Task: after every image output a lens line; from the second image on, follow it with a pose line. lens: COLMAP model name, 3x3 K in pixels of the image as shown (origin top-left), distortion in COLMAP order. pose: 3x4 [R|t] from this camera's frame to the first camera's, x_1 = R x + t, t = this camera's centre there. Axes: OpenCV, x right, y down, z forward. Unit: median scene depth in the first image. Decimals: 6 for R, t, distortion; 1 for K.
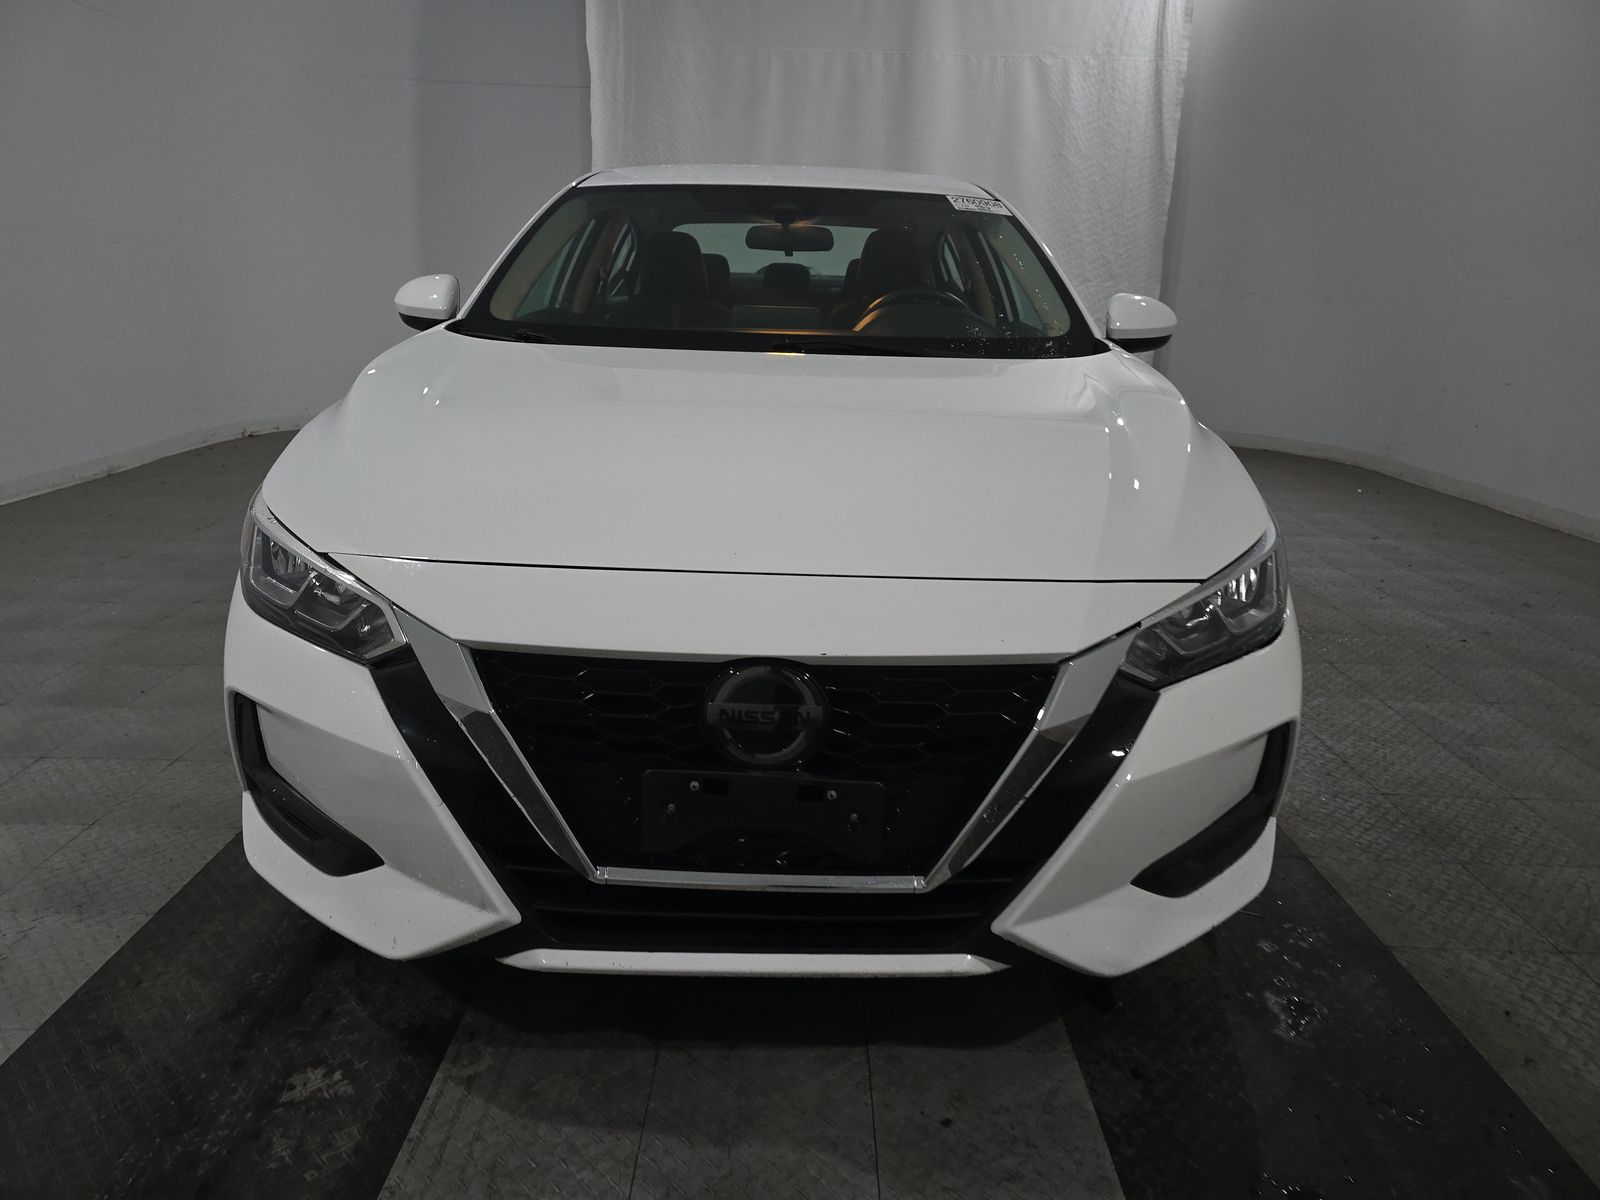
lens RADIAL K [[1102.4, 0, 797.7], [0, 1102.4, 598.4], [0, 0, 1]] dist [0.045154, -0.032772]
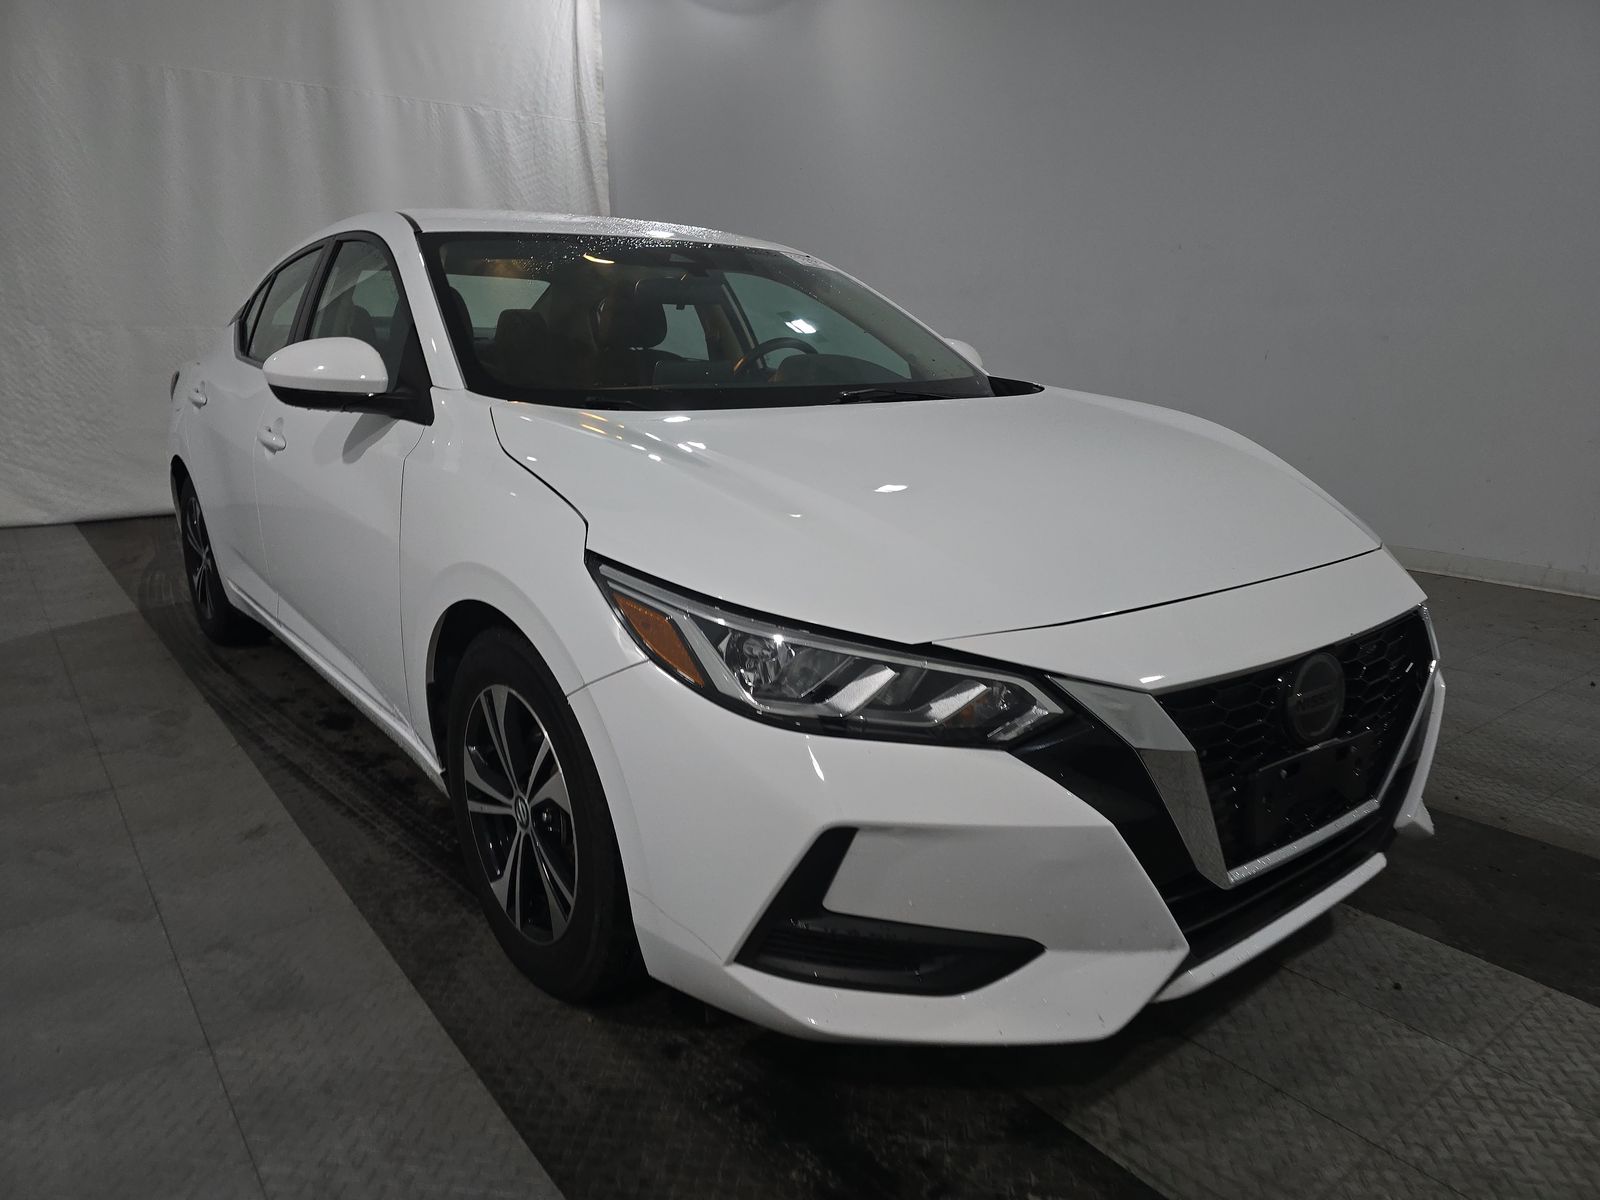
lens RADIAL K [[1102.4, 0, 792.7], [0, 1102.4, 602.9], [0, 0, 1]] dist [0.045154, -0.032772]
pose [[0.783132, -0.171715, 0.597678, -0.230746], [0.192154, 0.980905, 0.030041, -0.026795], [-0.591424, 0.091320, 0.801173, 0.074595]]
